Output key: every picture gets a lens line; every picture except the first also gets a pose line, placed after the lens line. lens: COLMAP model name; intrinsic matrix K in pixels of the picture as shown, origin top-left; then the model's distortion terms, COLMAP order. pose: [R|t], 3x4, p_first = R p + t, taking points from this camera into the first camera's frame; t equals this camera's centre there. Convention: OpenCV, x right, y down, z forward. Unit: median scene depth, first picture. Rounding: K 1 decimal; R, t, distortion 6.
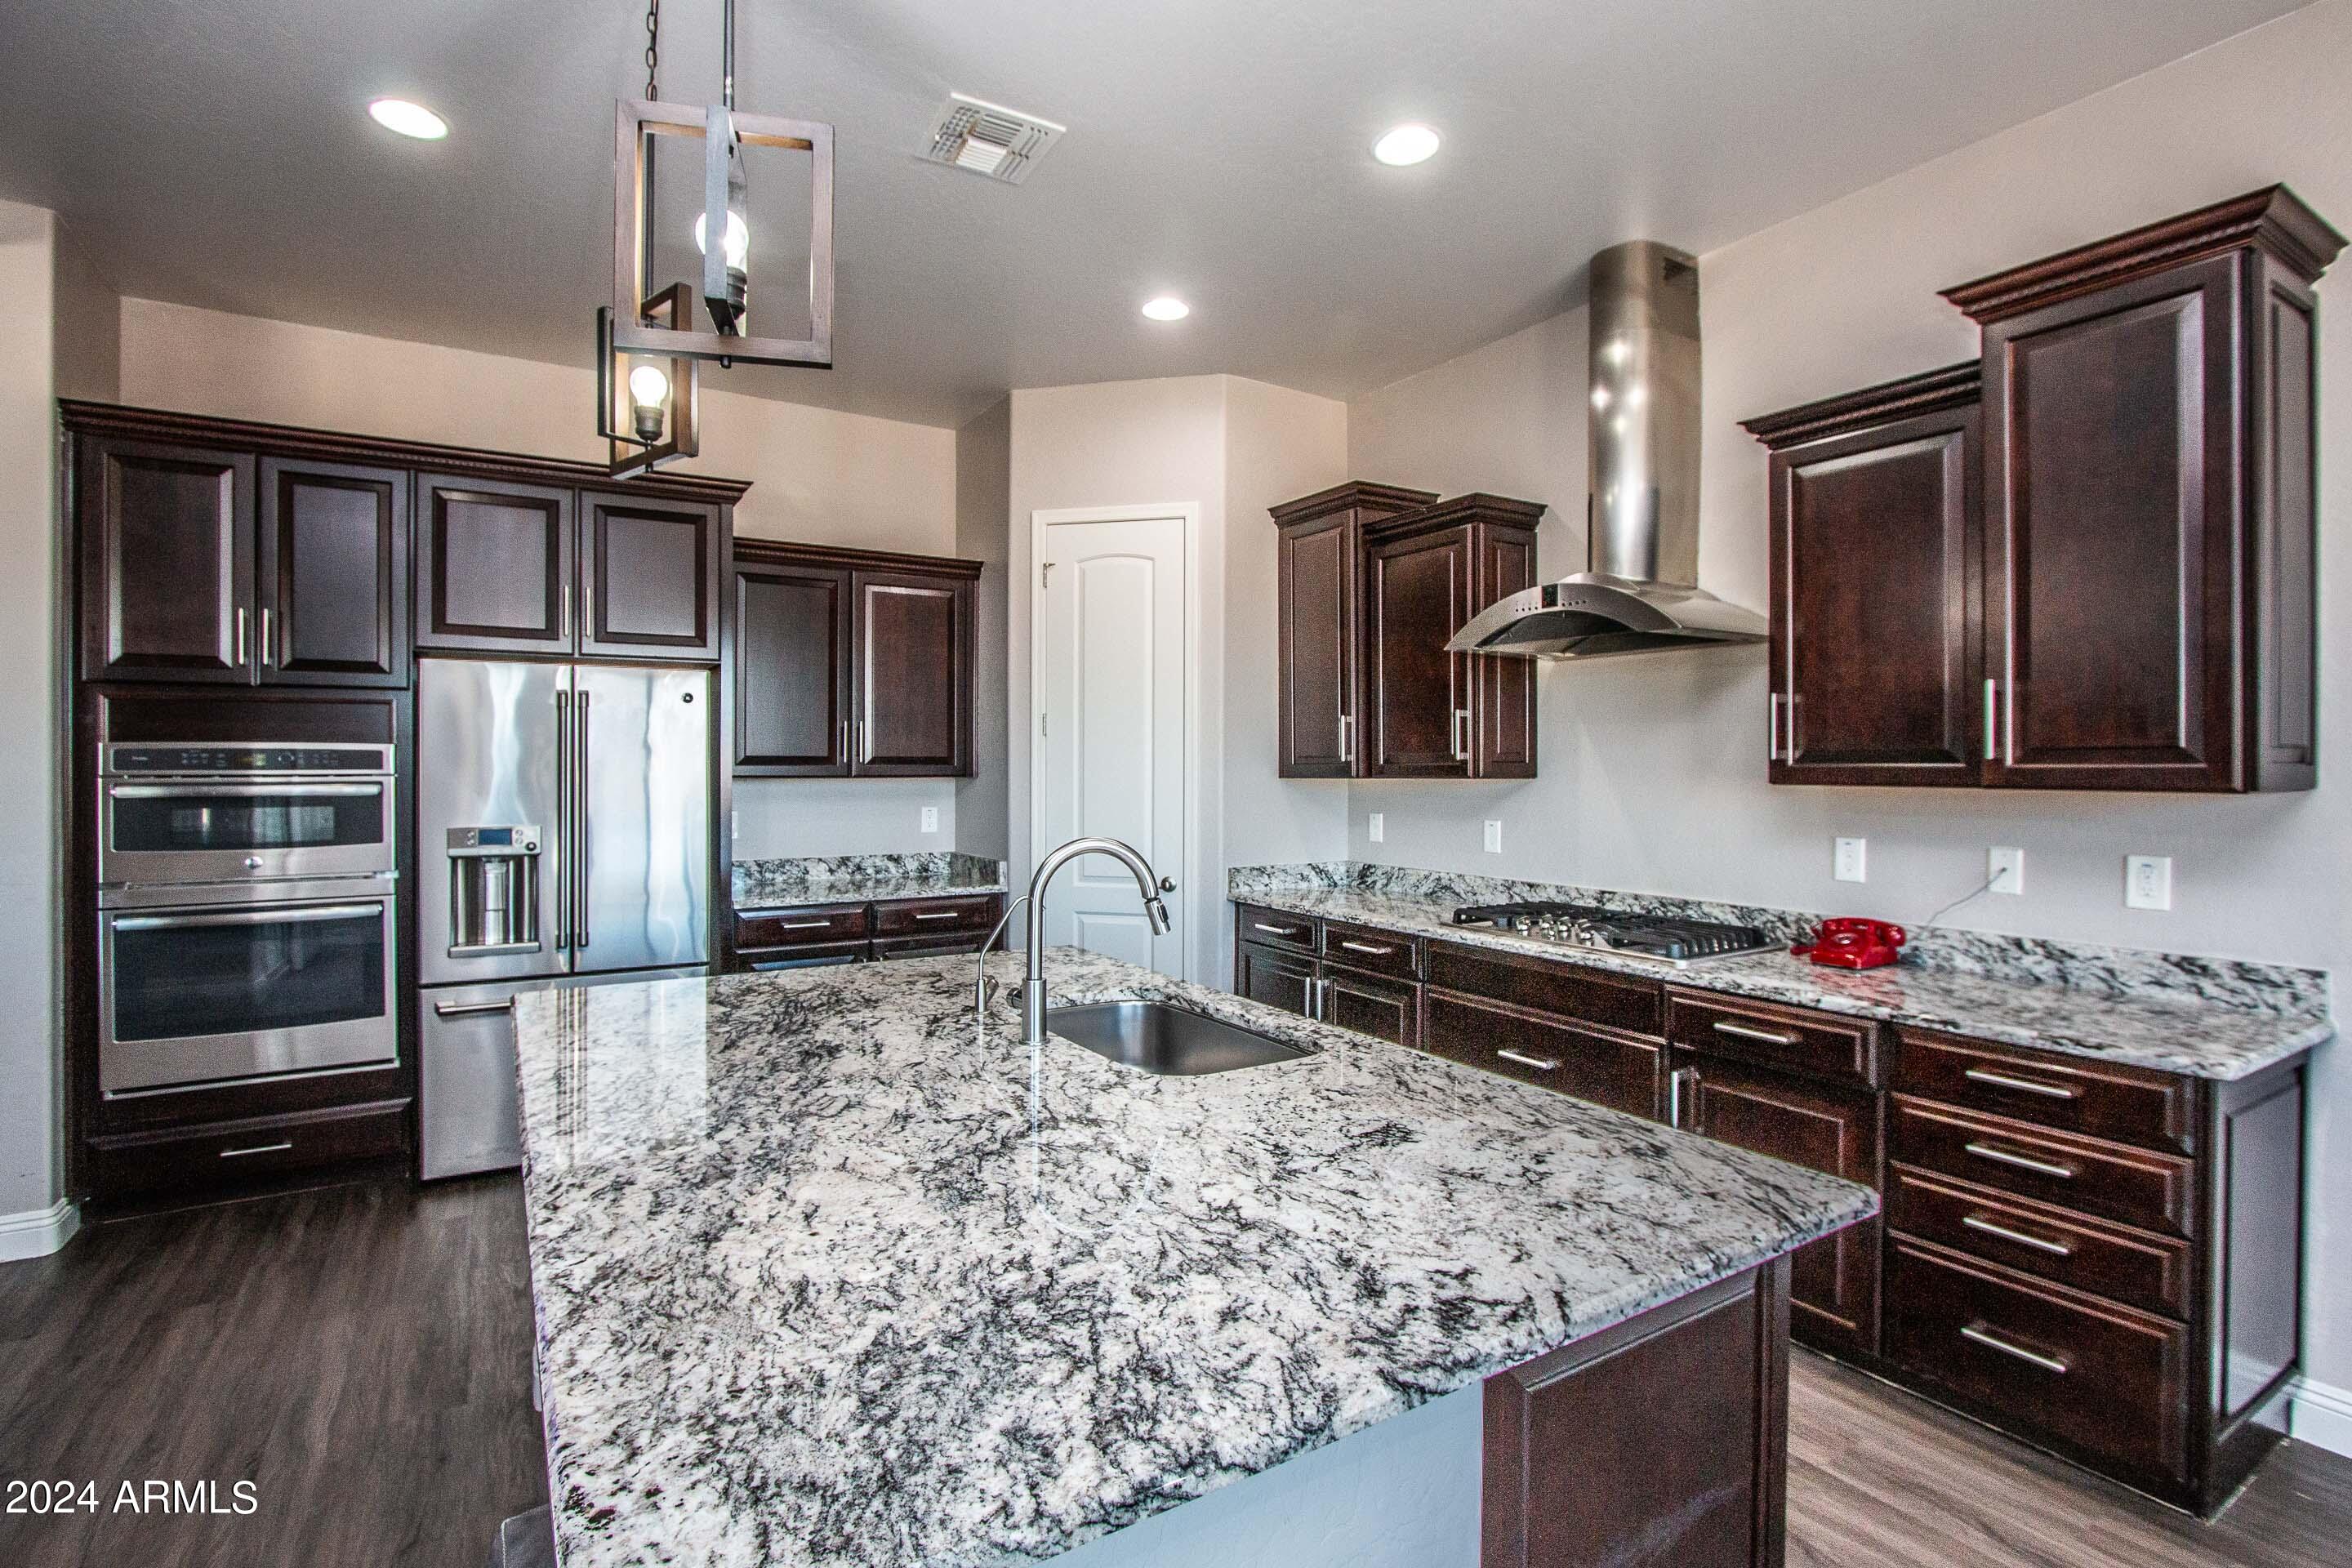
lens RADIAL K [[1108.3, 0, 1163.8], [0, 1108.3, 784.0], [0, 0, 1]] dist [-0.014887, 0.004217]
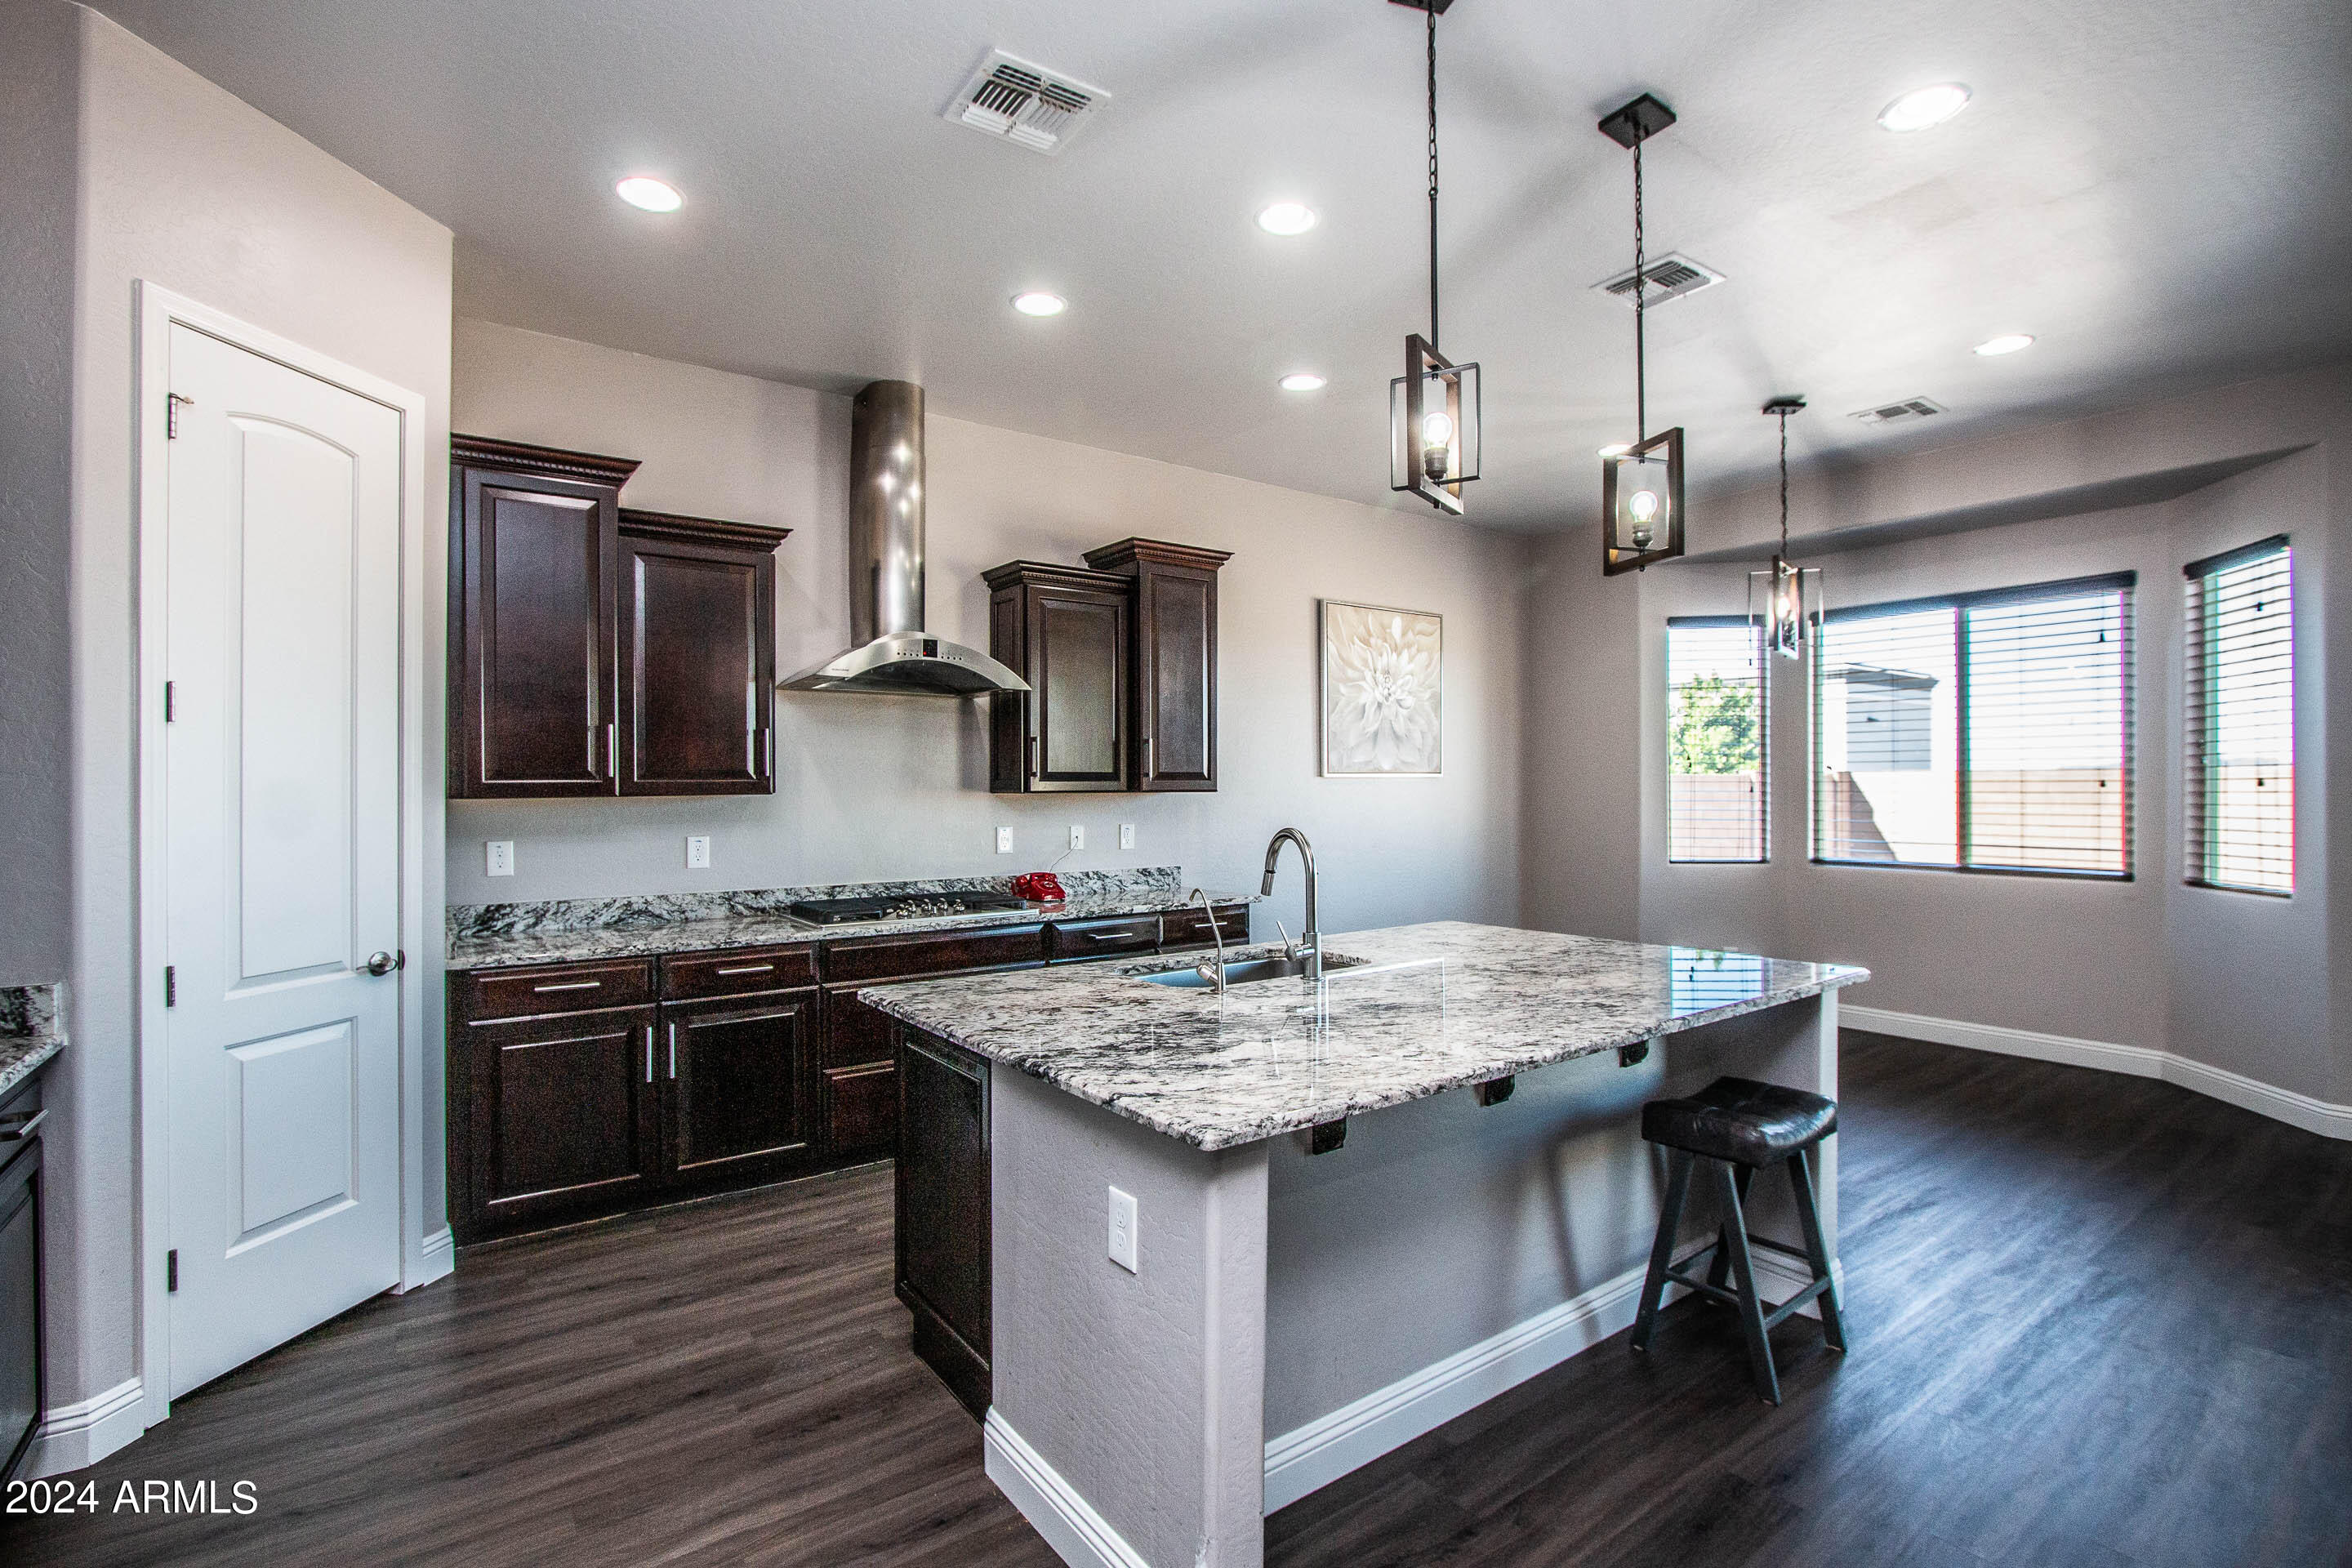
lens RADIAL K [[1108.3, 0, 1167.3], [0, 1108.3, 787.4], [0, 0, 1]] dist [-0.014887, 0.004217]
pose [[-0.085853, -0.004329, 0.996298, -0.853822], [0.017321, 0.999833, 0.005837, -0.011066], [-0.996157, 0.017758, -0.085764, 0.758838]]
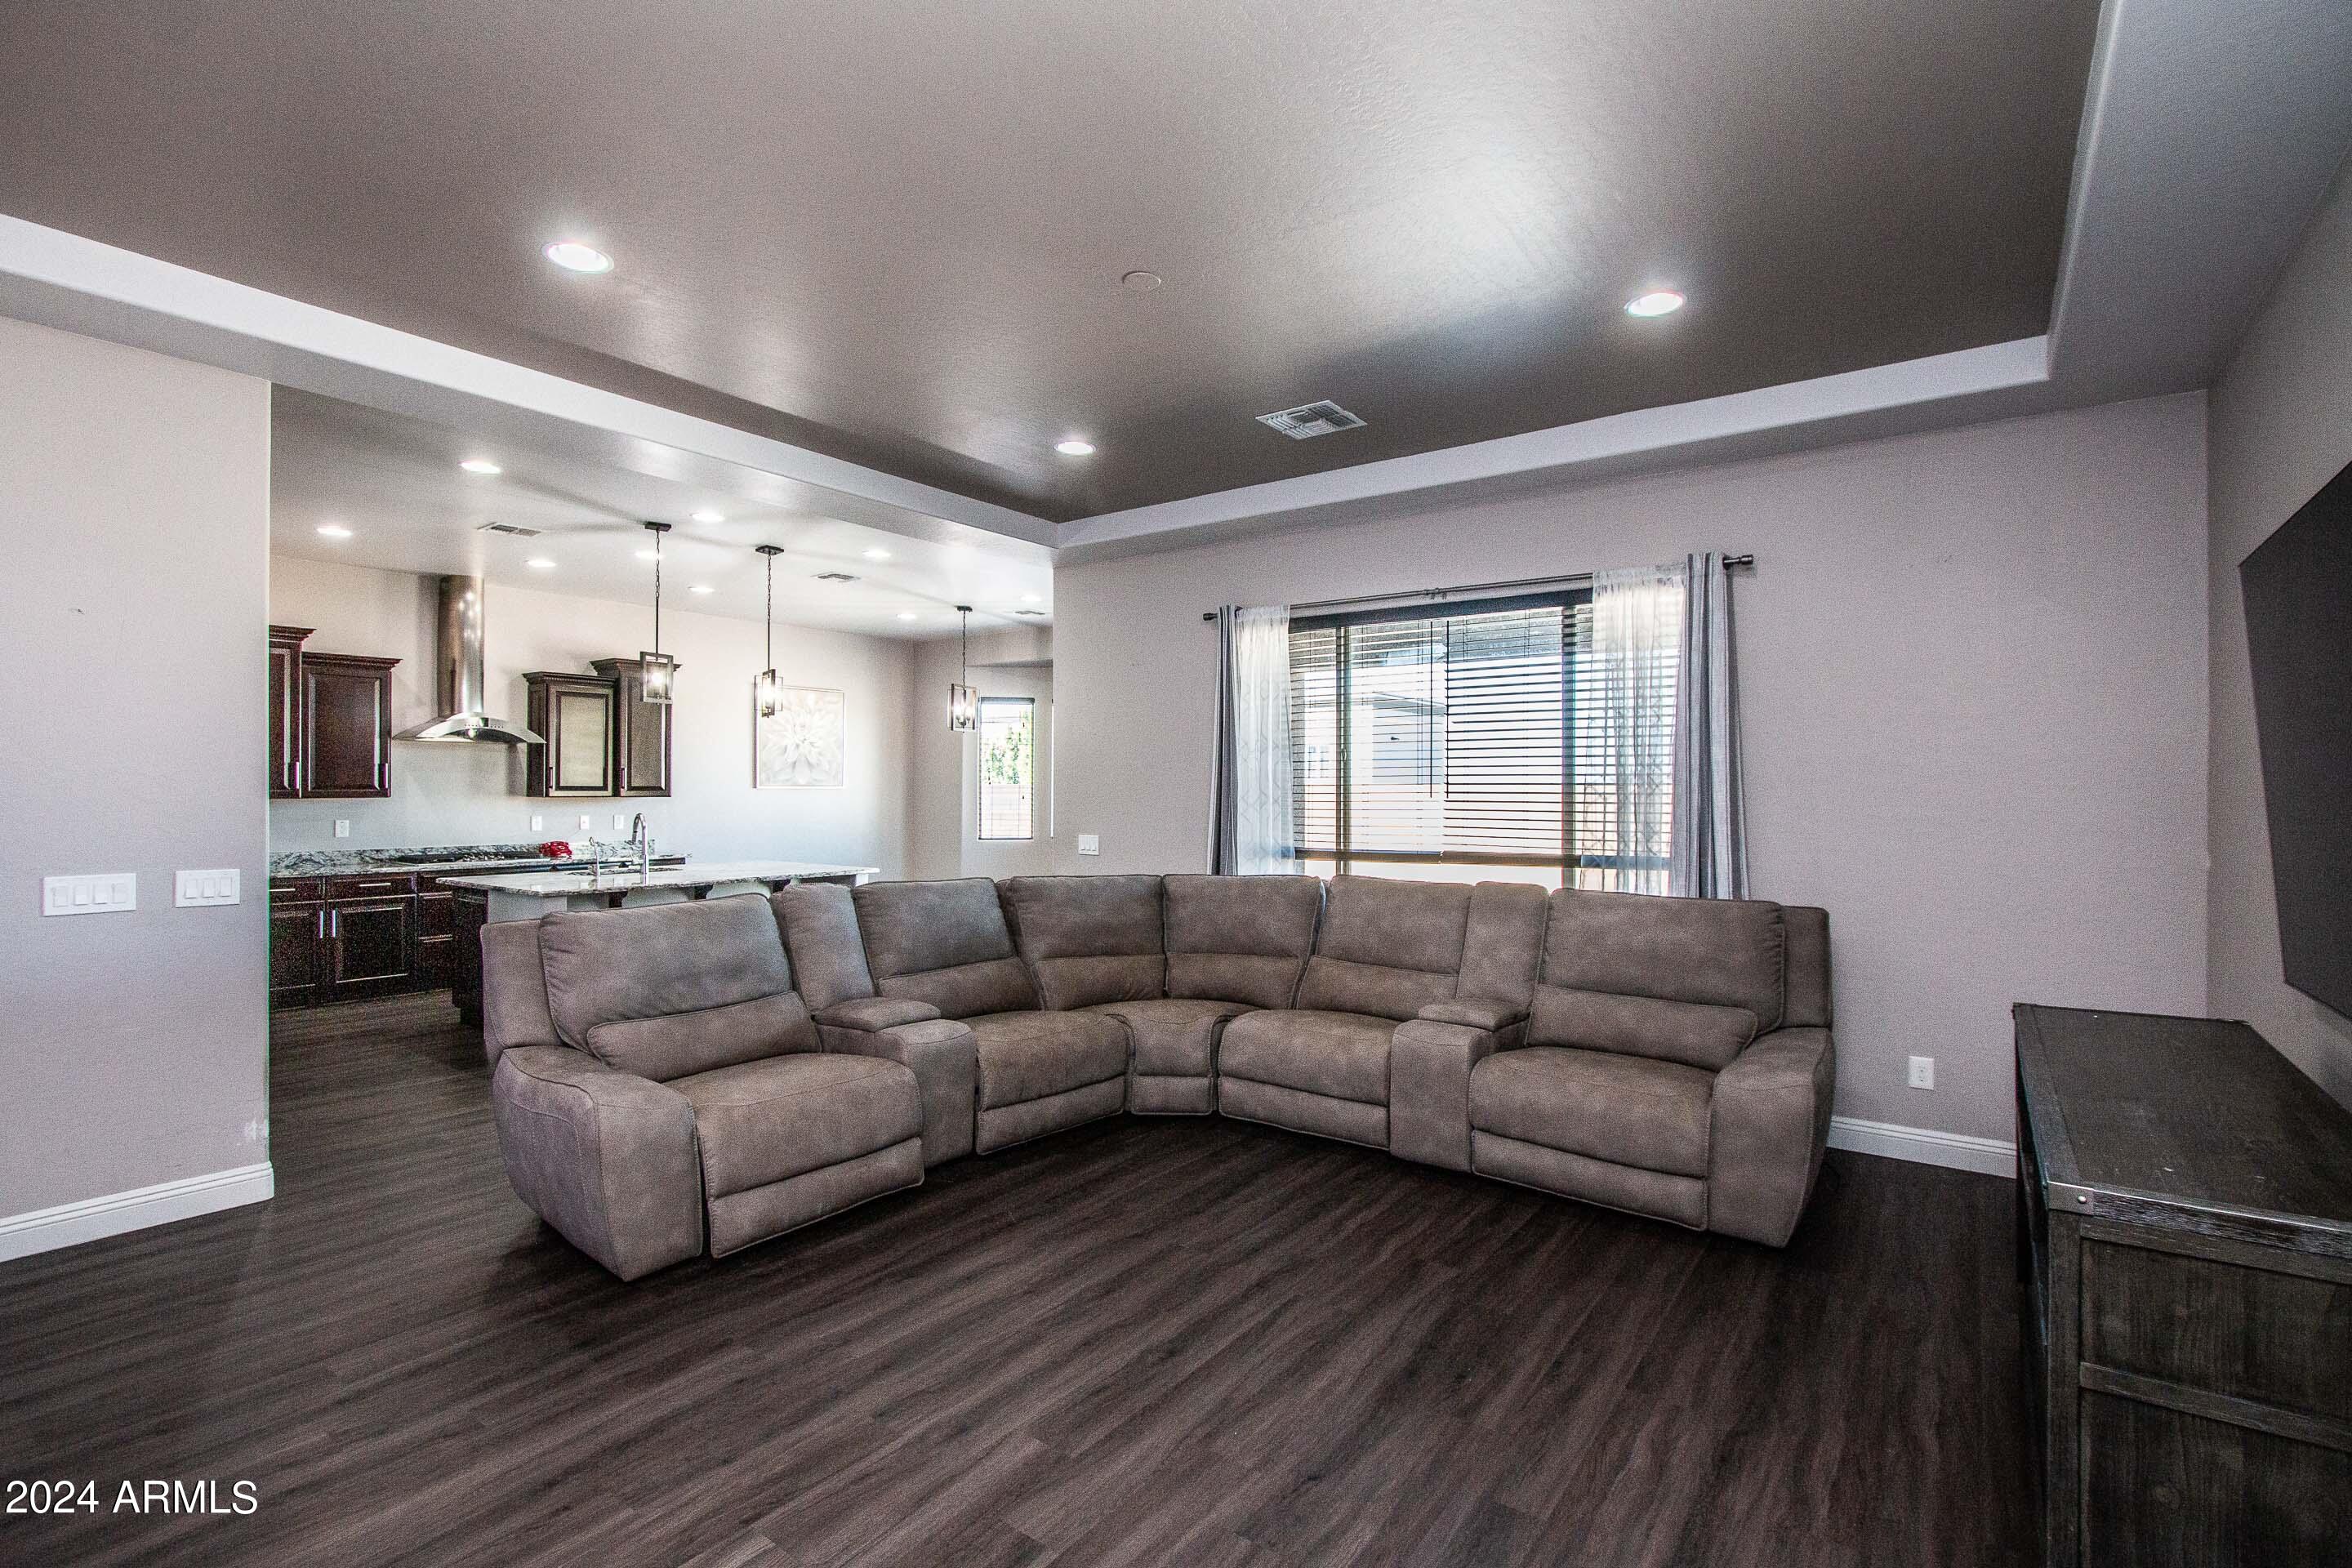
lens RADIAL K [[1108.3, 0, 1169.9], [0, 1108.3, 783.0], [0, 0, 1]] dist [-0.014887, 0.004217]
pose [[-0.375882, 0.002271, 0.926665, -2.232035], [0.010144, 0.999947, 0.001664, -0.020667], [-0.926612, 0.010026, -0.375886, 0.464807]]
